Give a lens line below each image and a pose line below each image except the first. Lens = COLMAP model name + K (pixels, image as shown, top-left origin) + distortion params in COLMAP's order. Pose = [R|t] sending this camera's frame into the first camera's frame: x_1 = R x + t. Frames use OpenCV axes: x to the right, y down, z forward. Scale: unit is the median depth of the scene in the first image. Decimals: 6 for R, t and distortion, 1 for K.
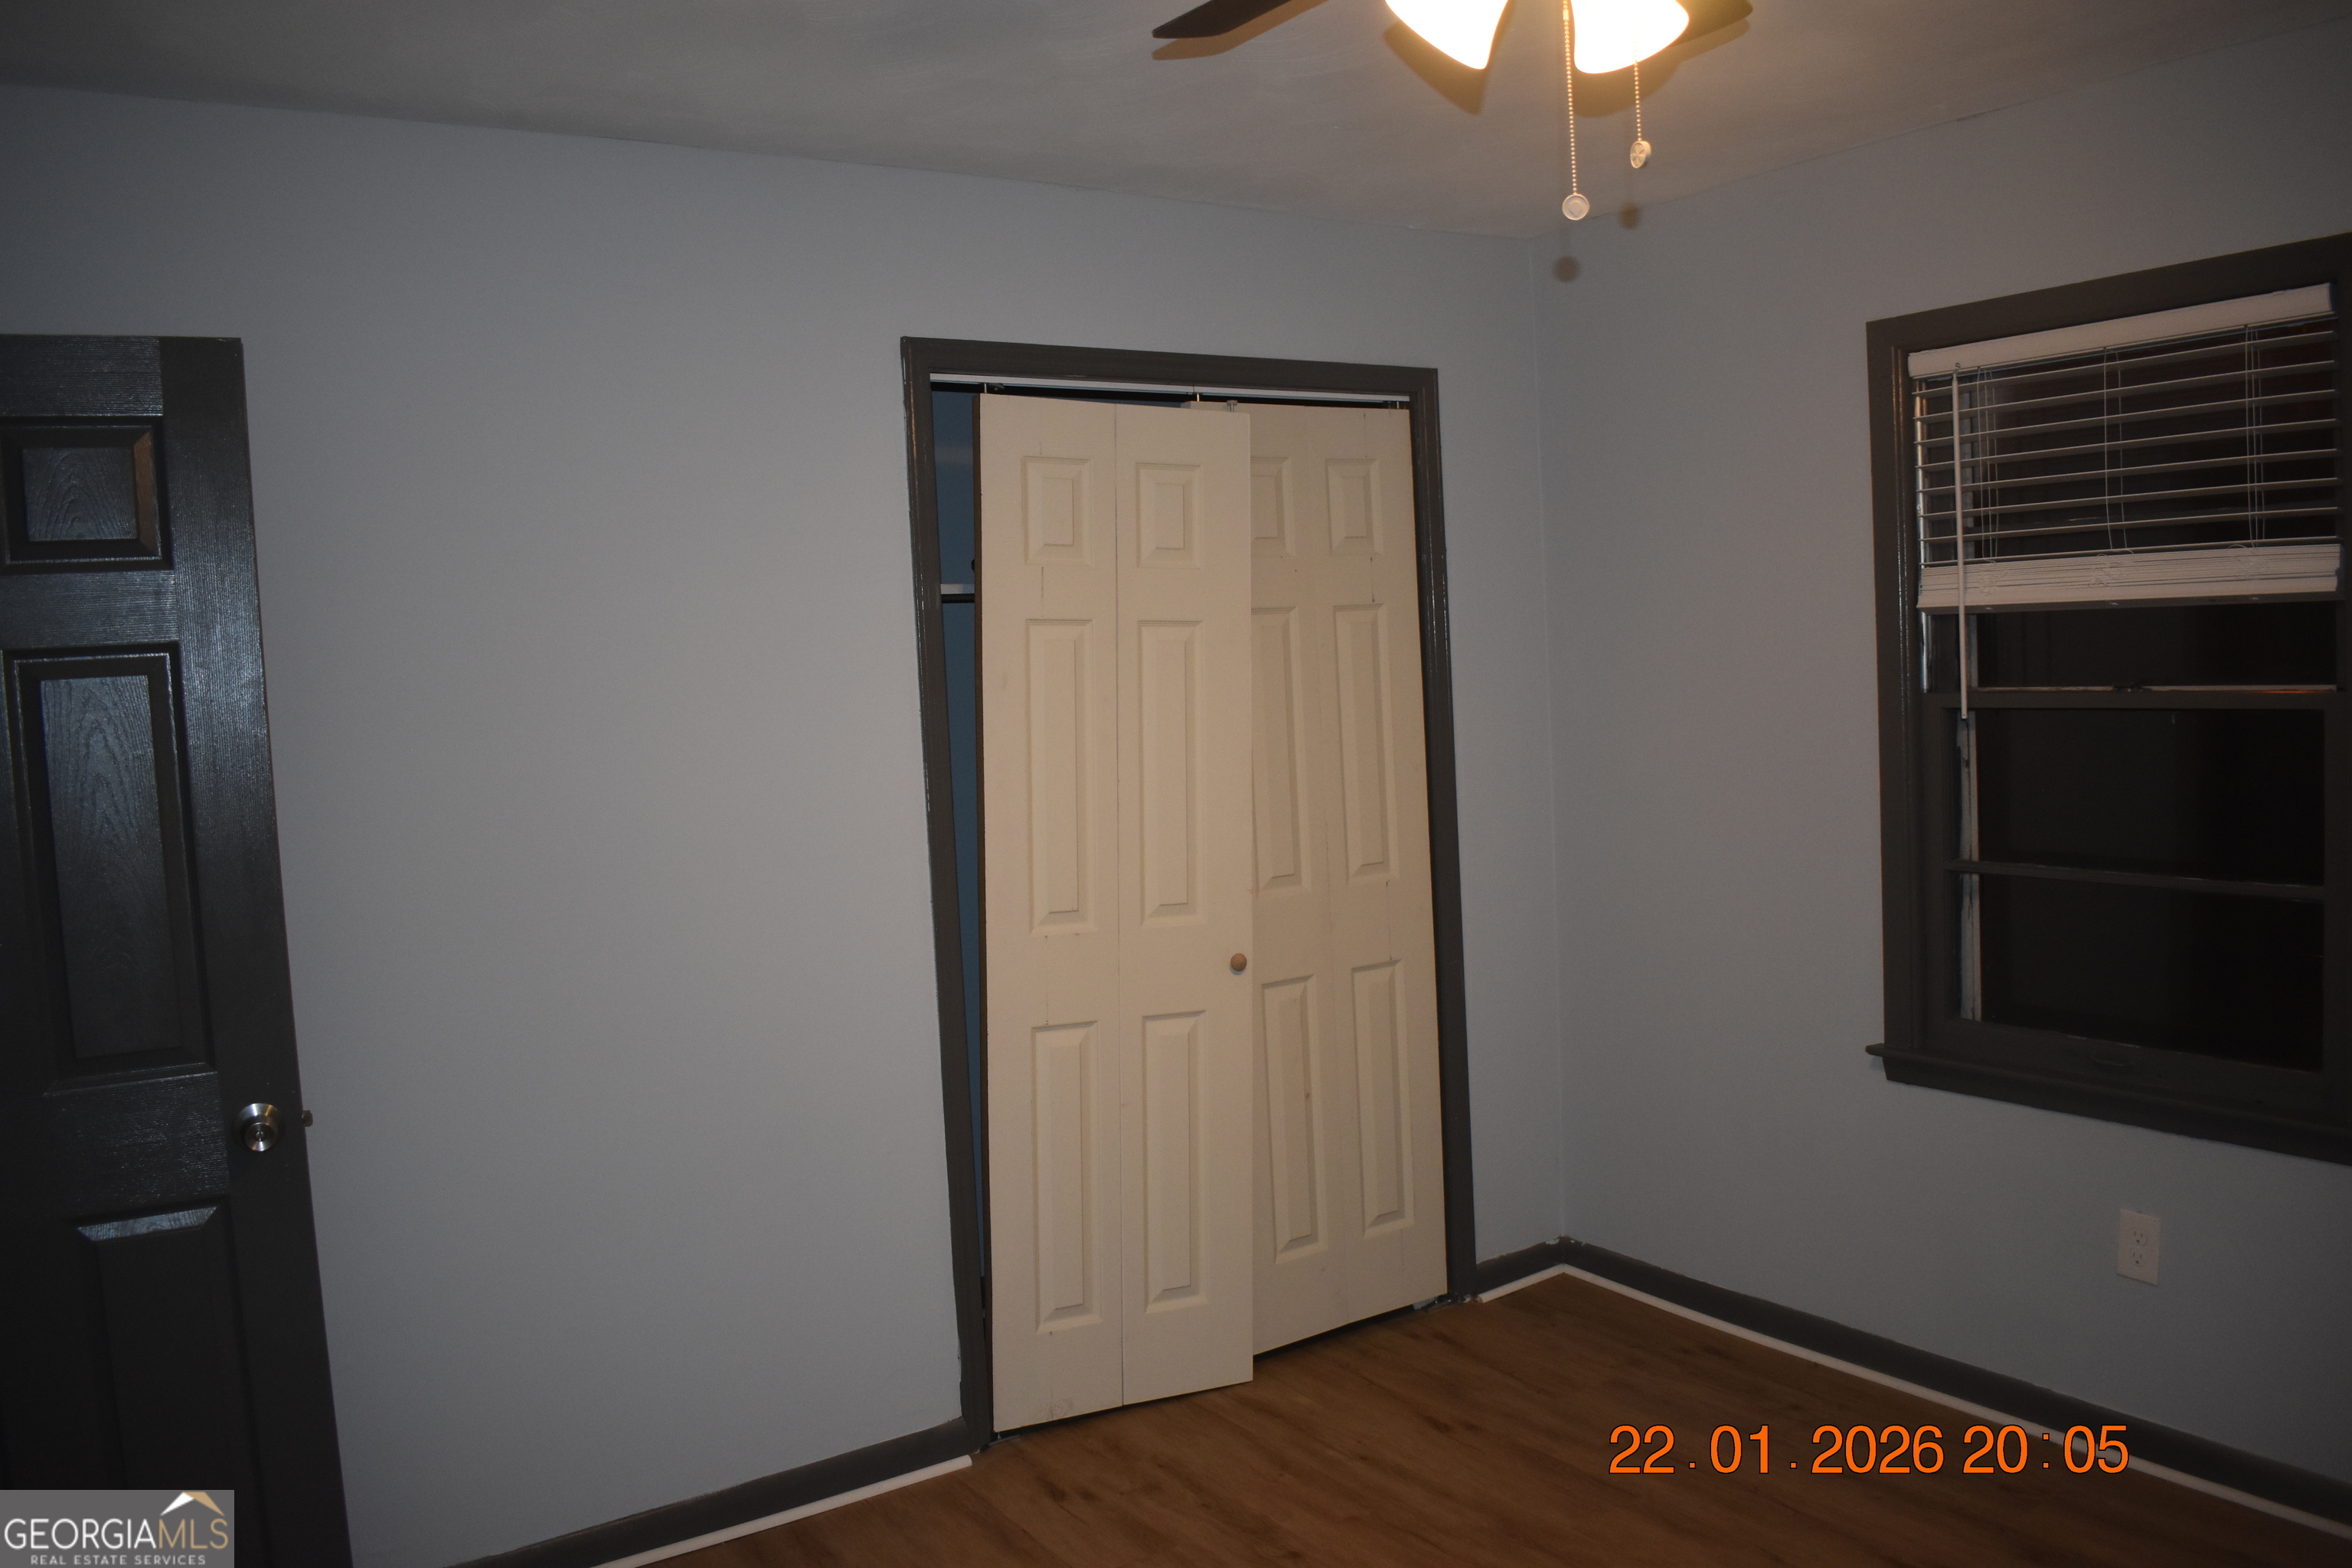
lens RADIAL K [[1837.2, 0, 1176.0], [0, 1837.2, 784.0], [0, 0, 1]] dist [-0.097059, 0.017971]
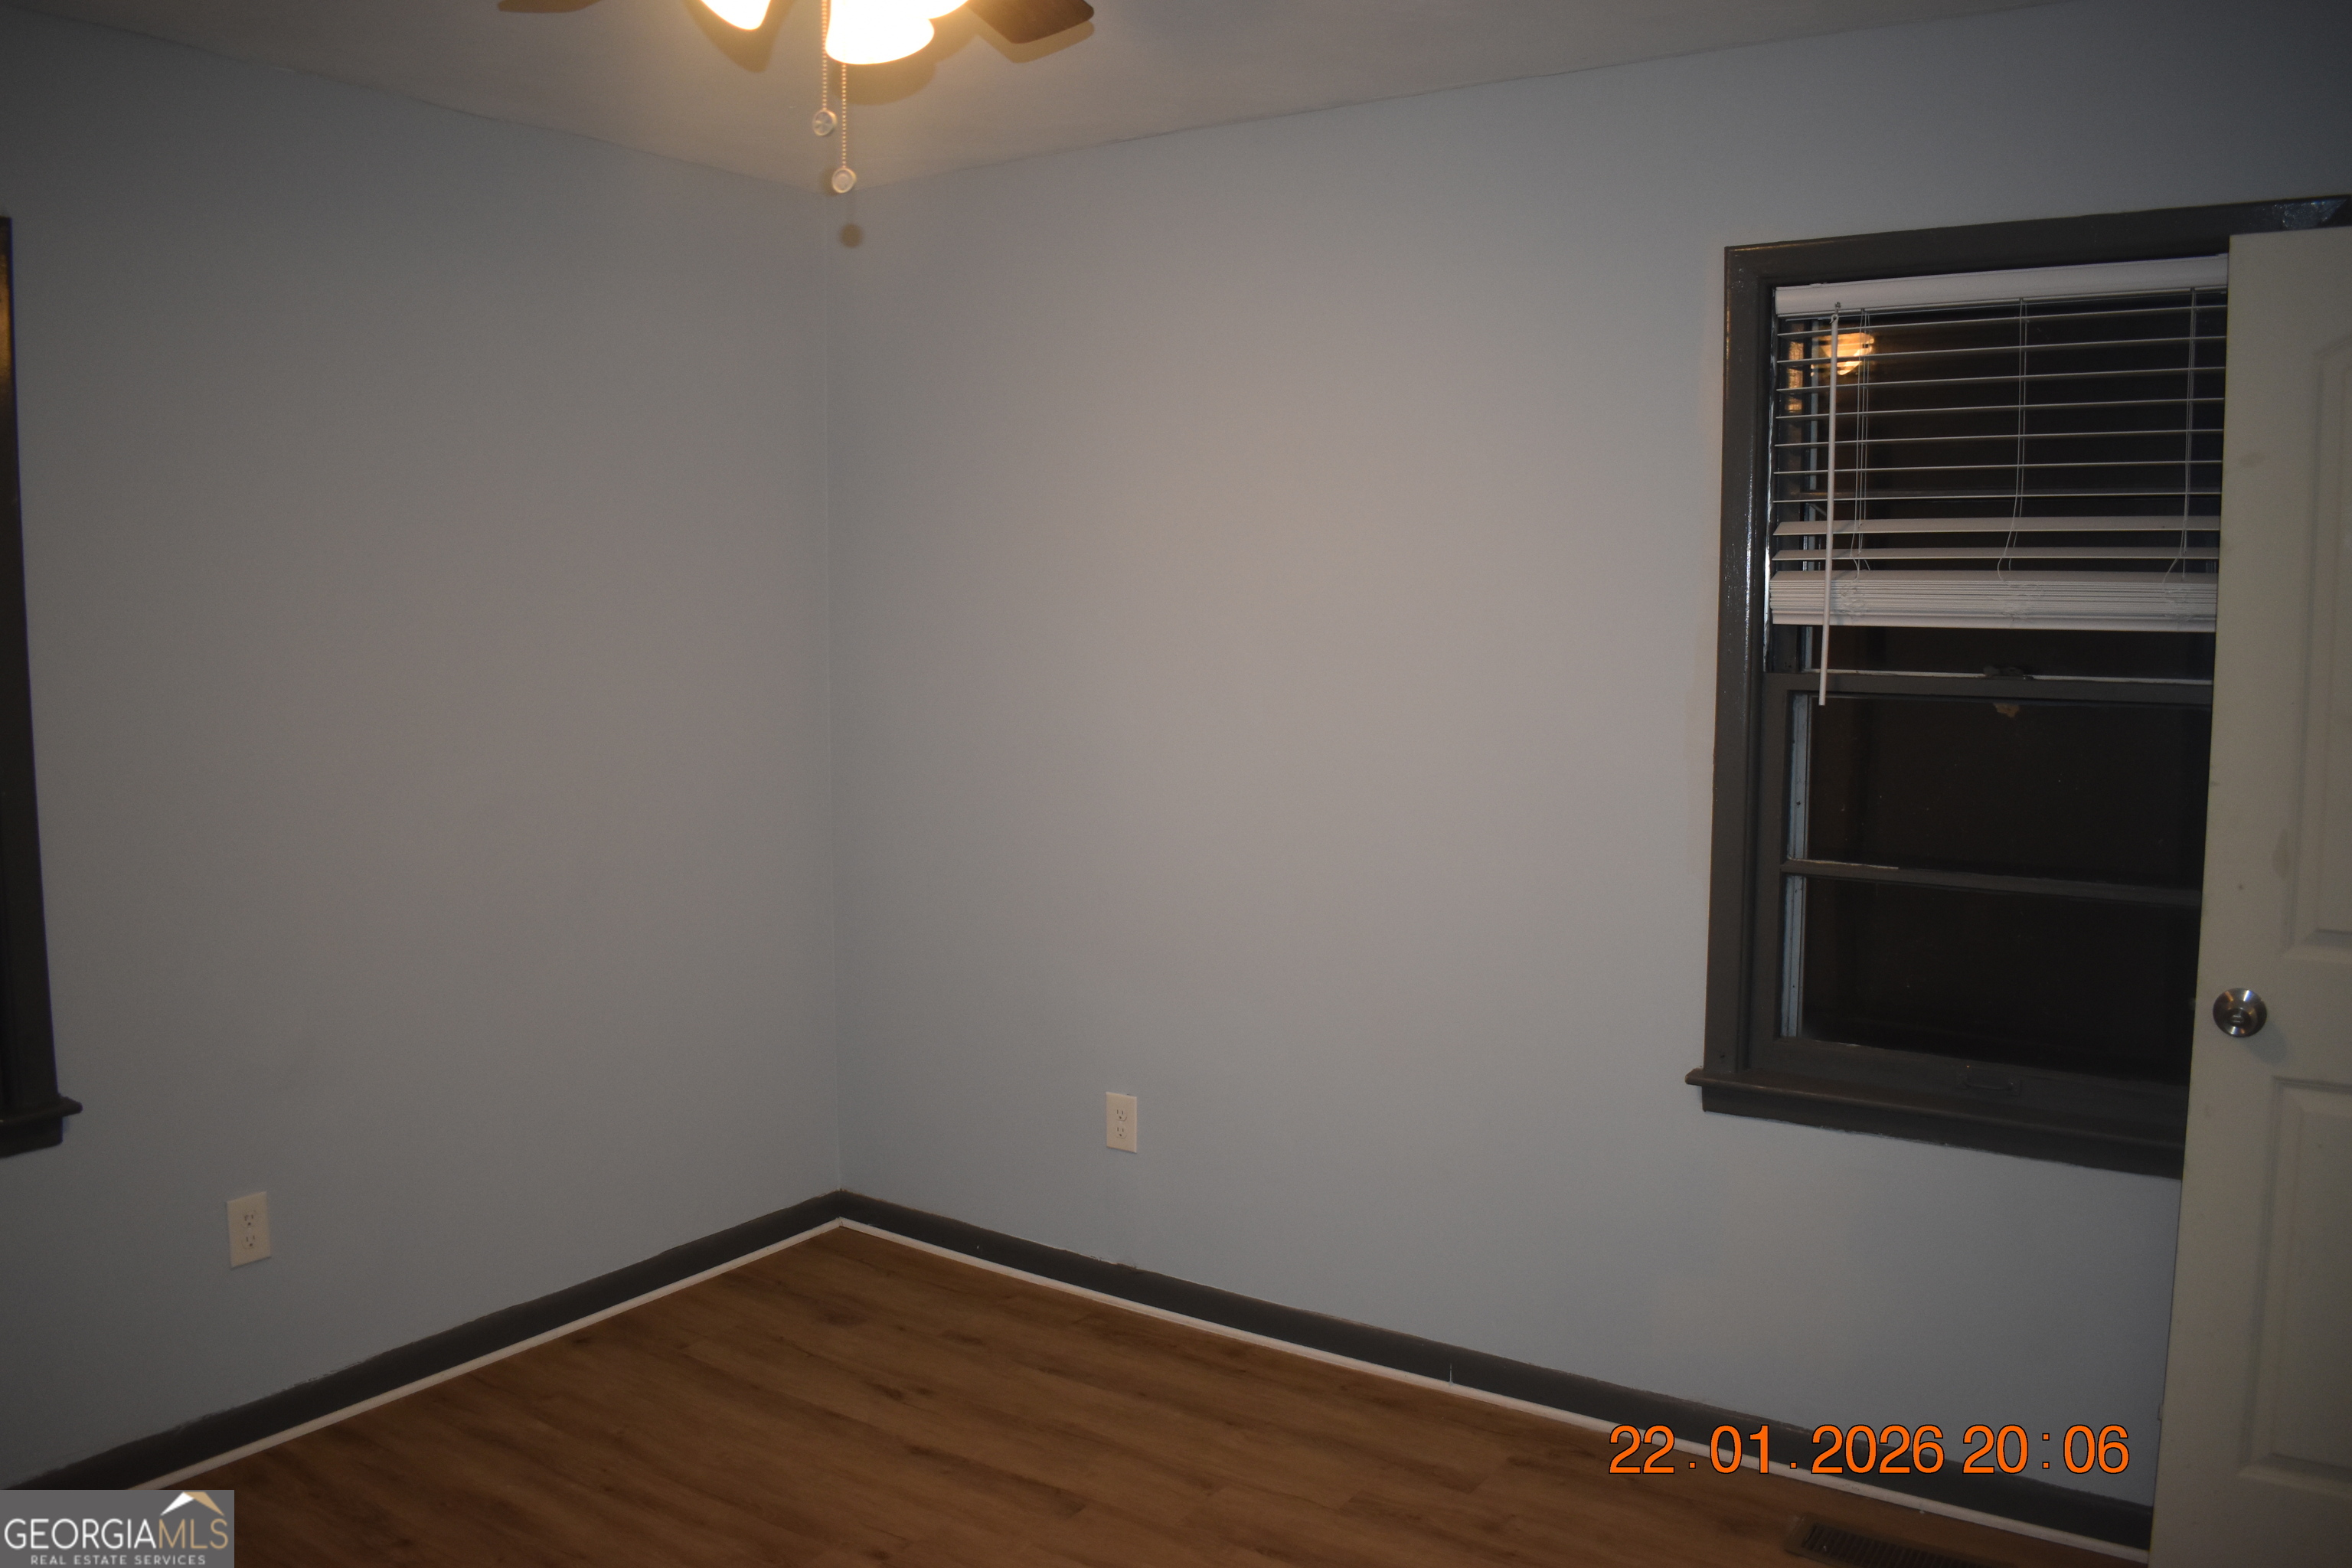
lens RADIAL K [[1870.5, 0, 1173.1], [0, 1870.5, 752.9], [0, 0, 1]] dist [-0.121478, -0.000098]
pose [[0.932670, 0.009760, 0.360600, -0.178280], [-0.011305, 0.999934, 0.002175, -0.010505], [-0.360555, -0.006105, 0.932718, 0.258454]]
